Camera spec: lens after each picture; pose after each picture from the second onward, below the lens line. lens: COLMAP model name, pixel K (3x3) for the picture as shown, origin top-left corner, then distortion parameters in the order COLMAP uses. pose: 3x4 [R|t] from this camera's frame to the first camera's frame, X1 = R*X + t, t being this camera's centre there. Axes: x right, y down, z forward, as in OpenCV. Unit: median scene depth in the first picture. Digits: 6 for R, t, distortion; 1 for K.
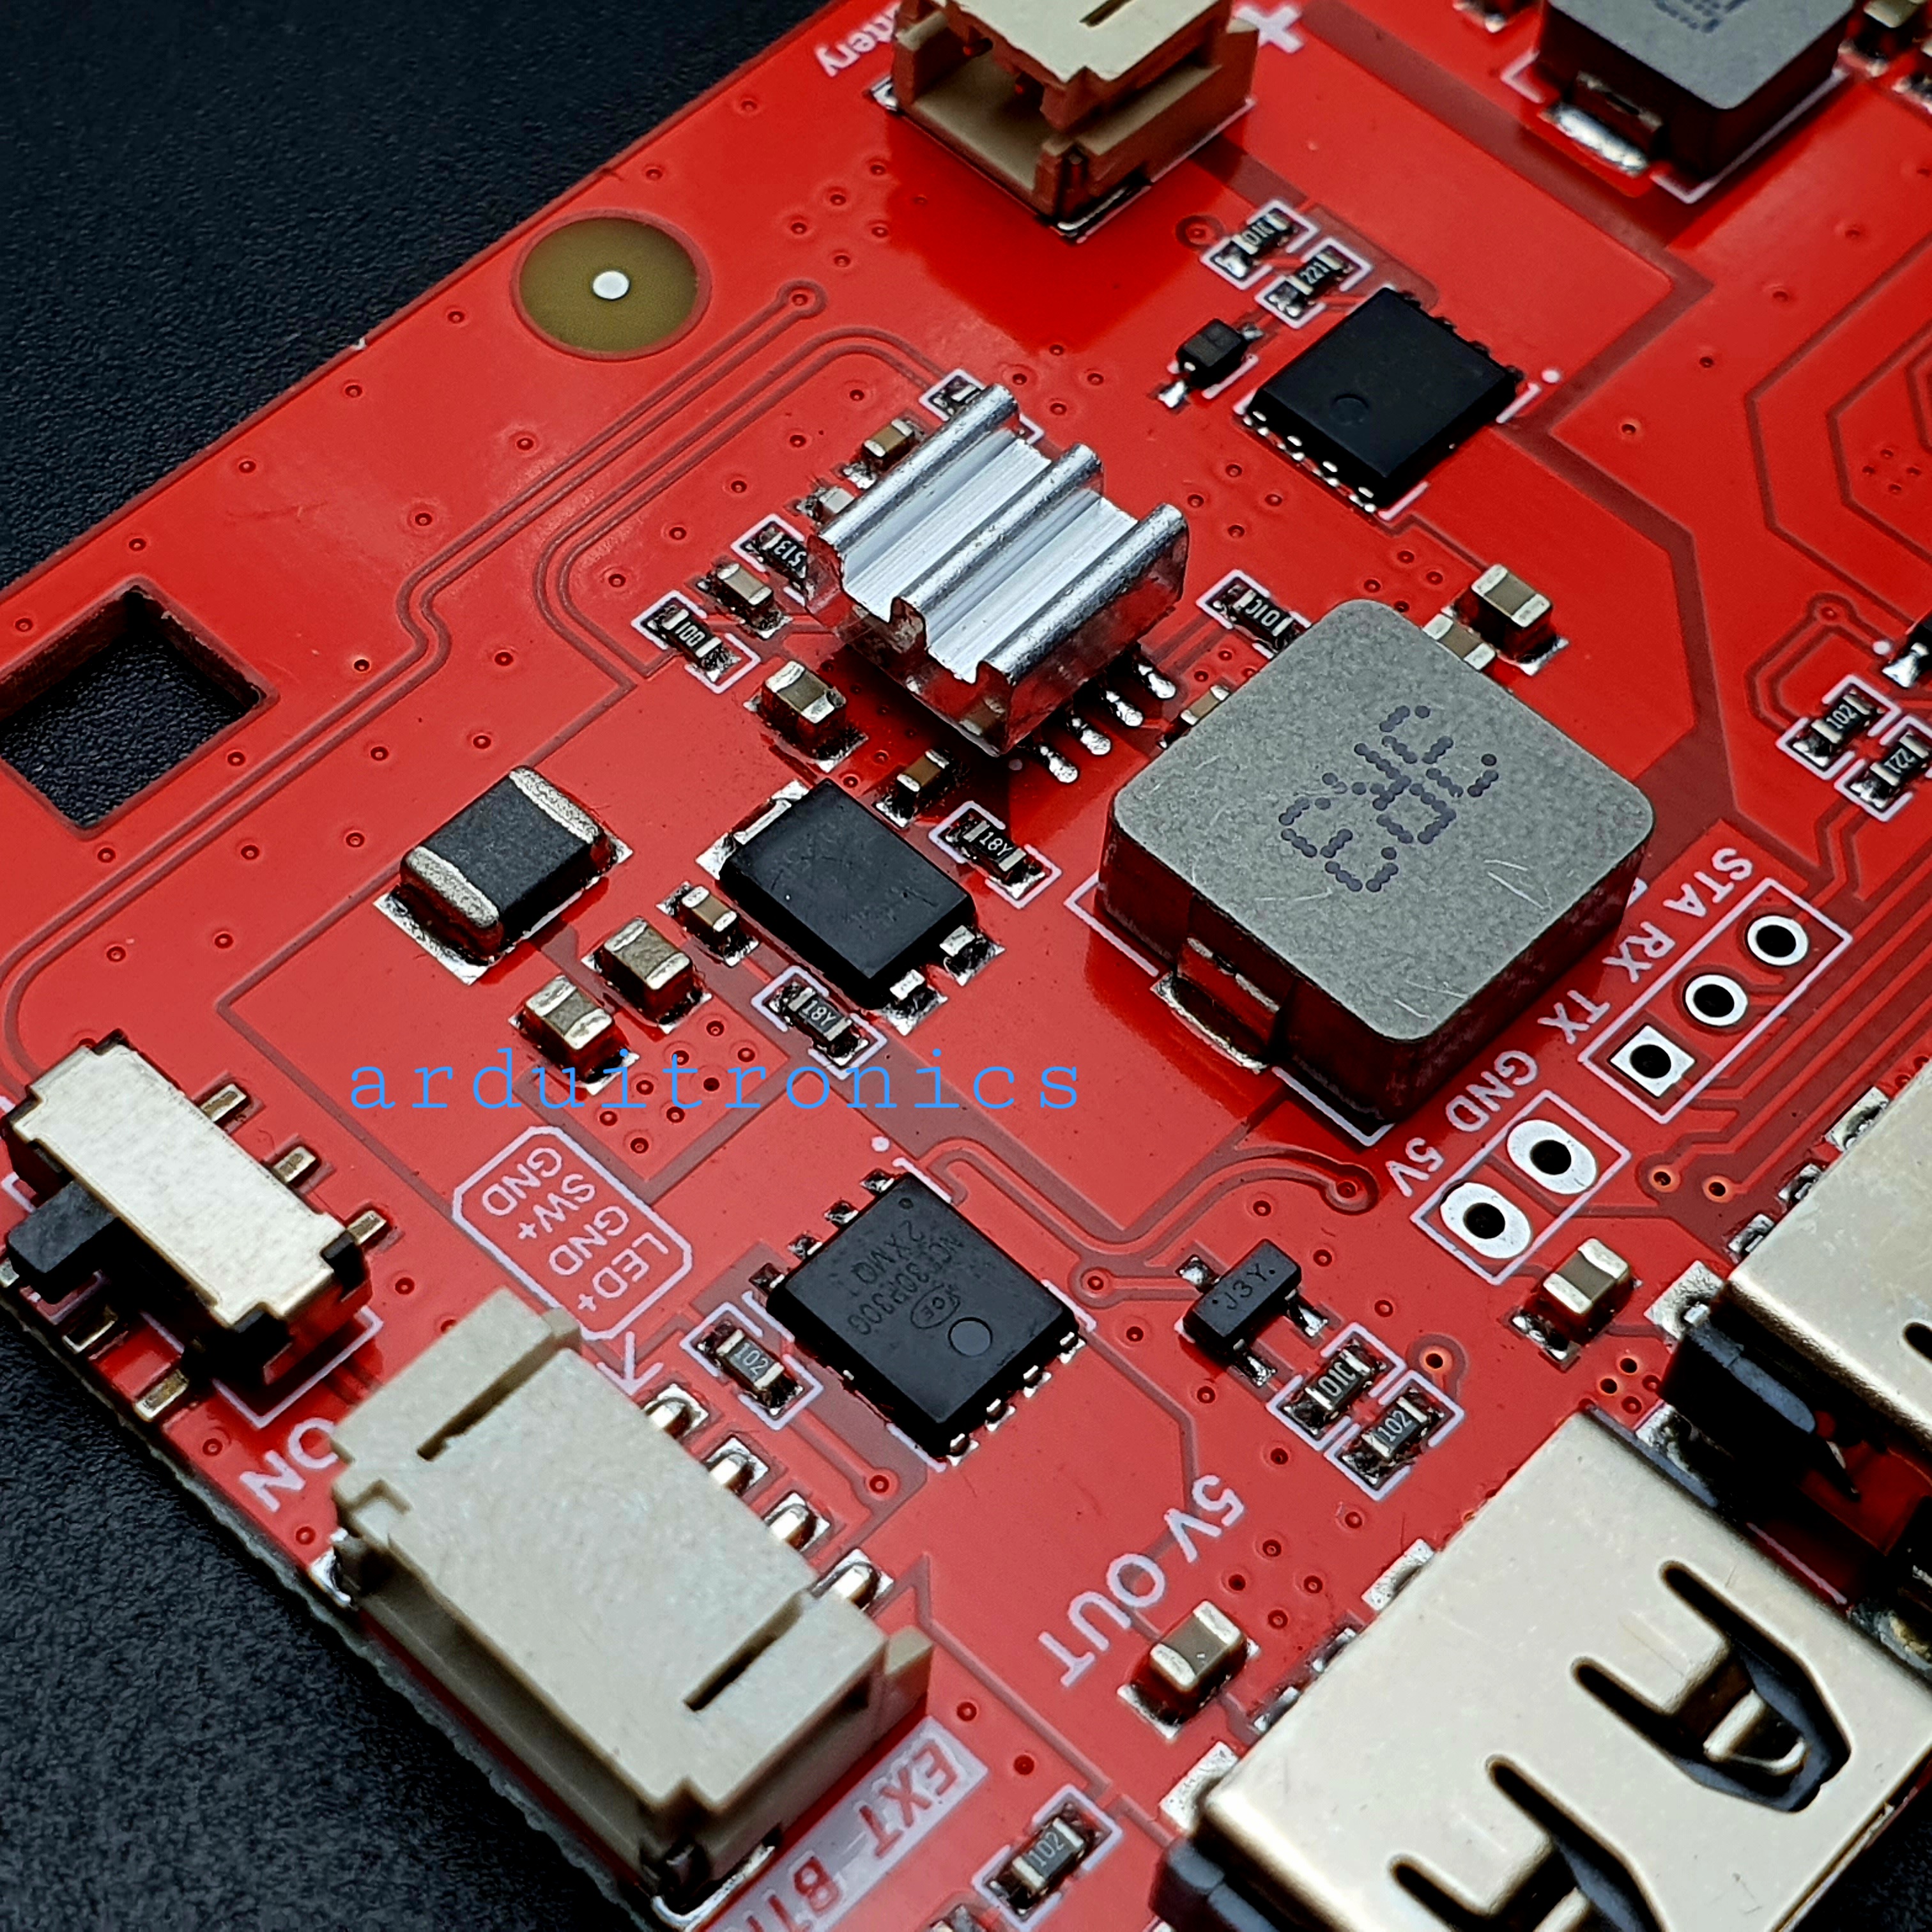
lens RADIAL K [[3996.9, 0, 913.2], [0, 3996.9, 964.6], [0, 0, 1]] dist [0.397837, -2.990183]
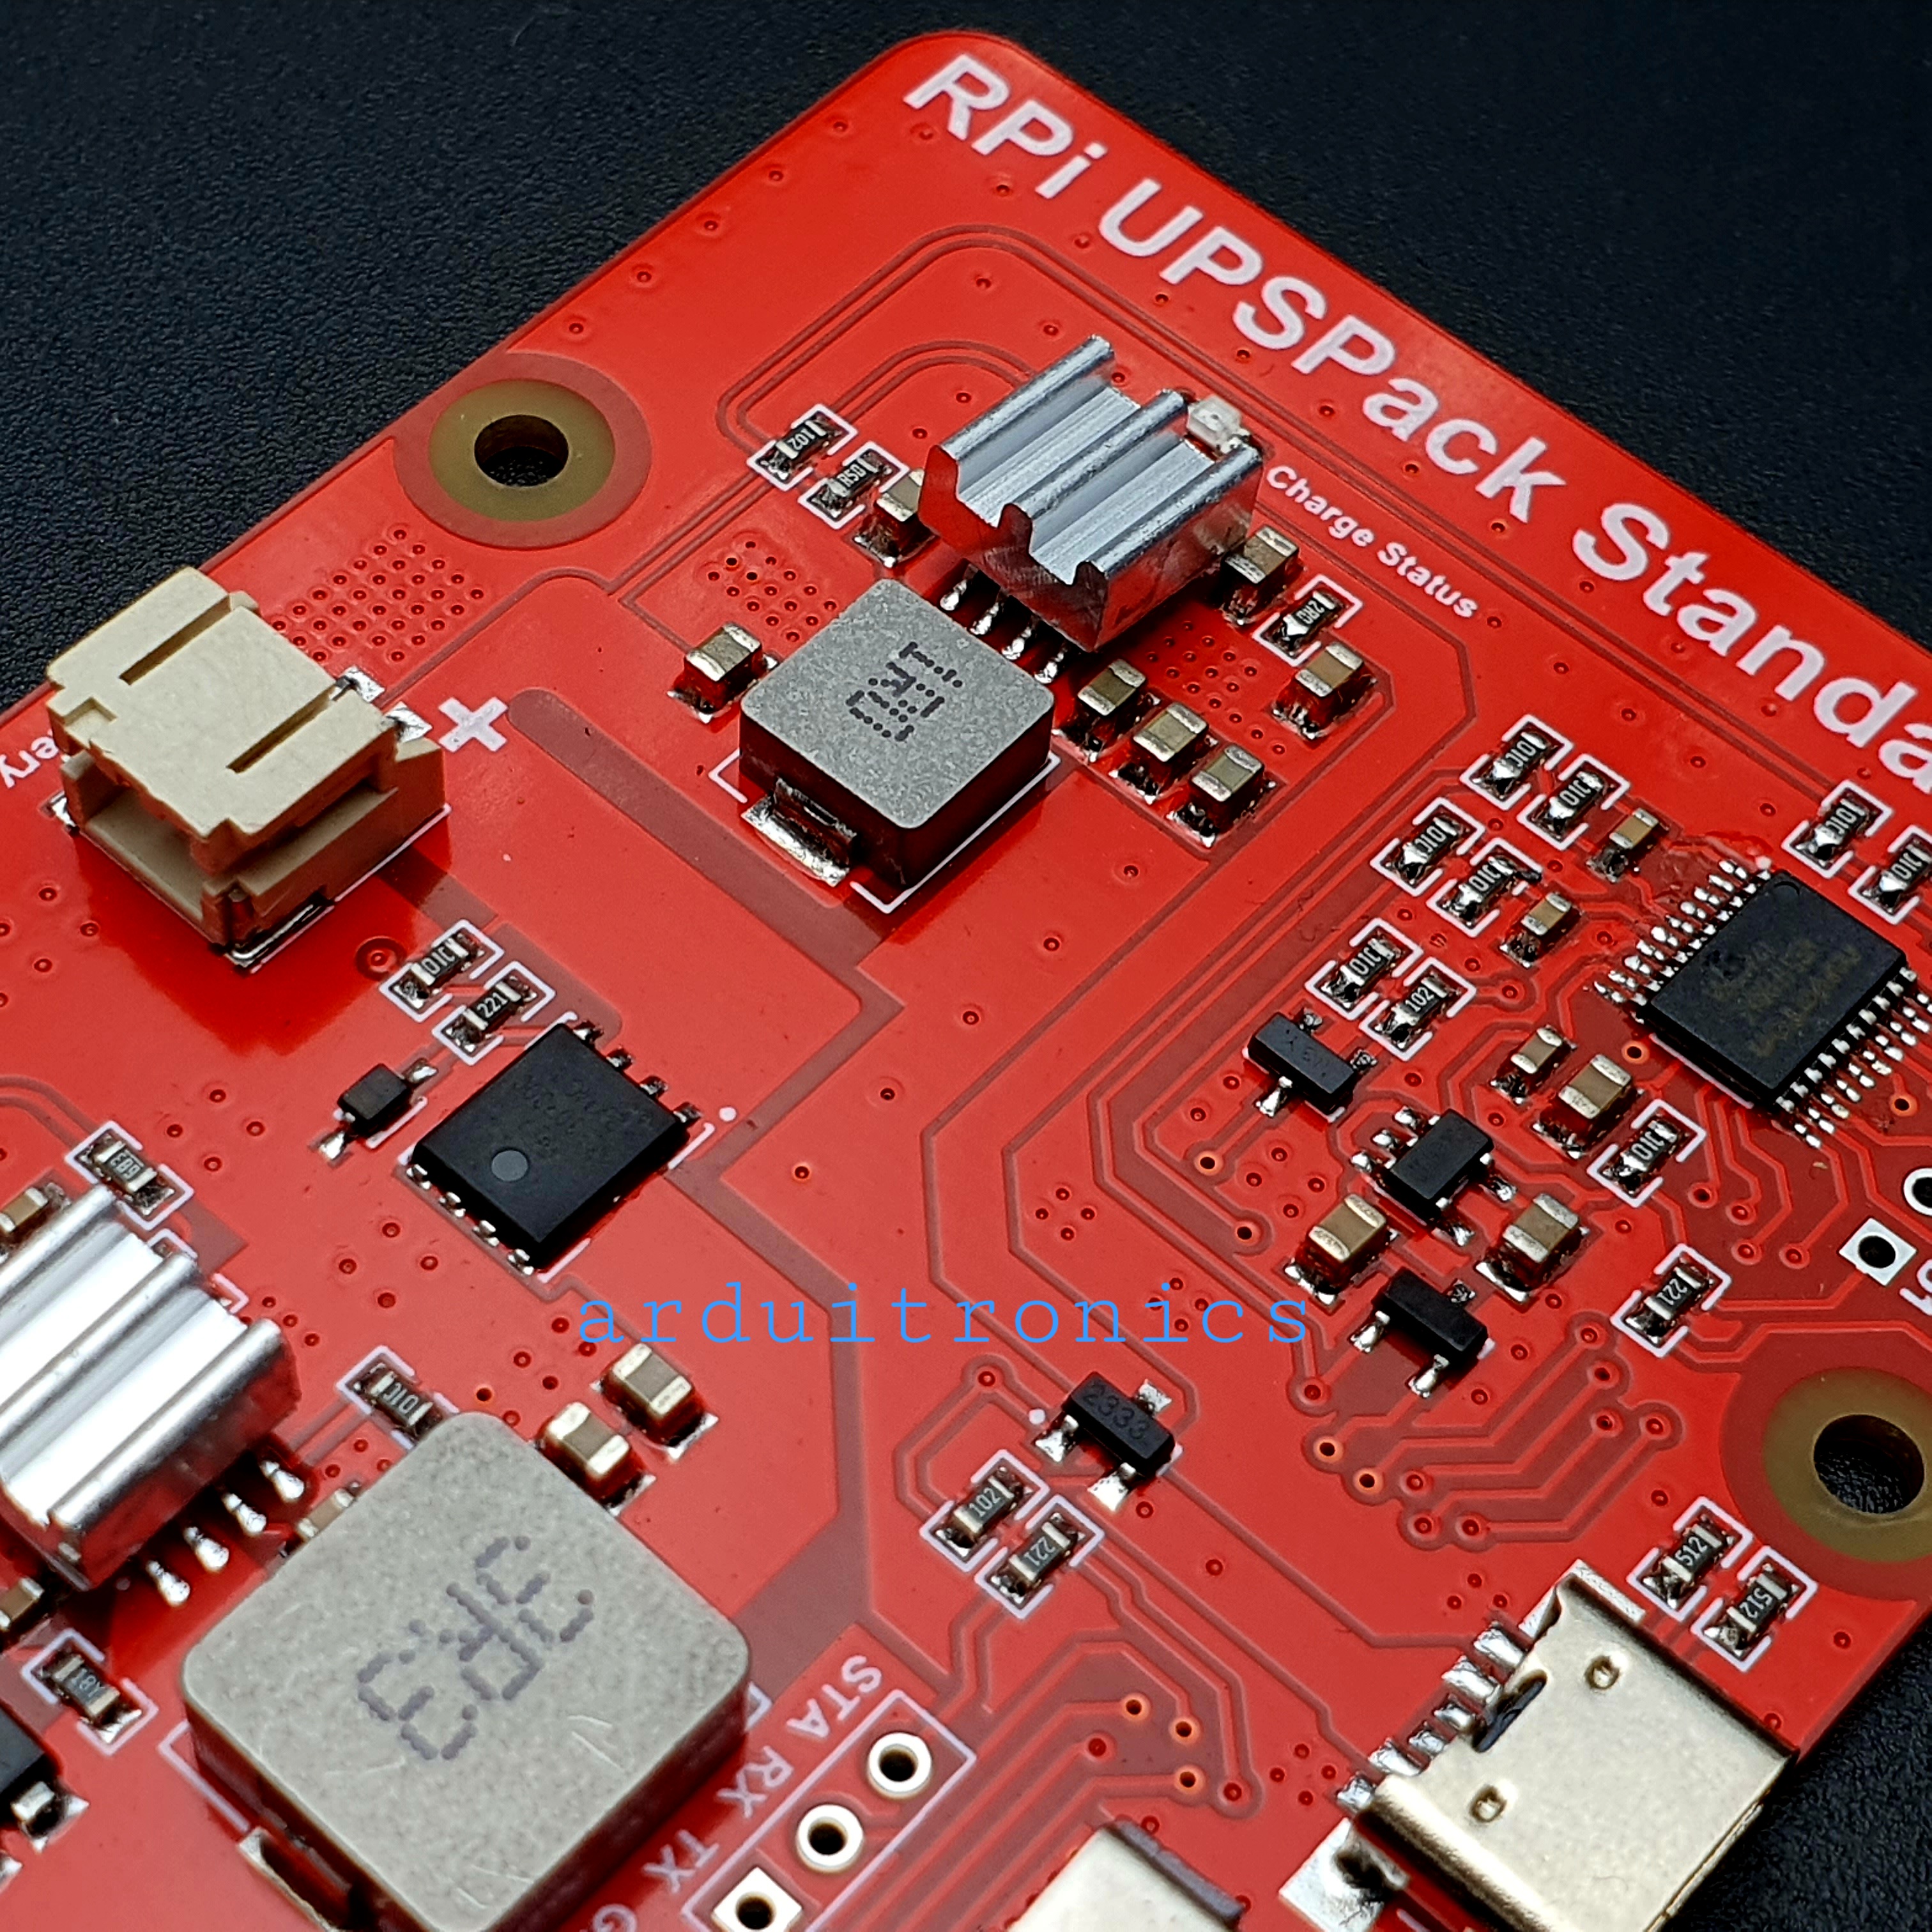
lens RADIAL K [[4000.5, 0, 926.2], [0, 4000.5, 1002.8], [0, 0, 1]] dist [0.346093, -1.774736]
pose [[0.999185, -0.022136, 0.033749, 0.191045], [0.022520, 0.999686, -0.011021, -0.176965], [-0.033495, 0.011772, 0.999370, 0.029872]]
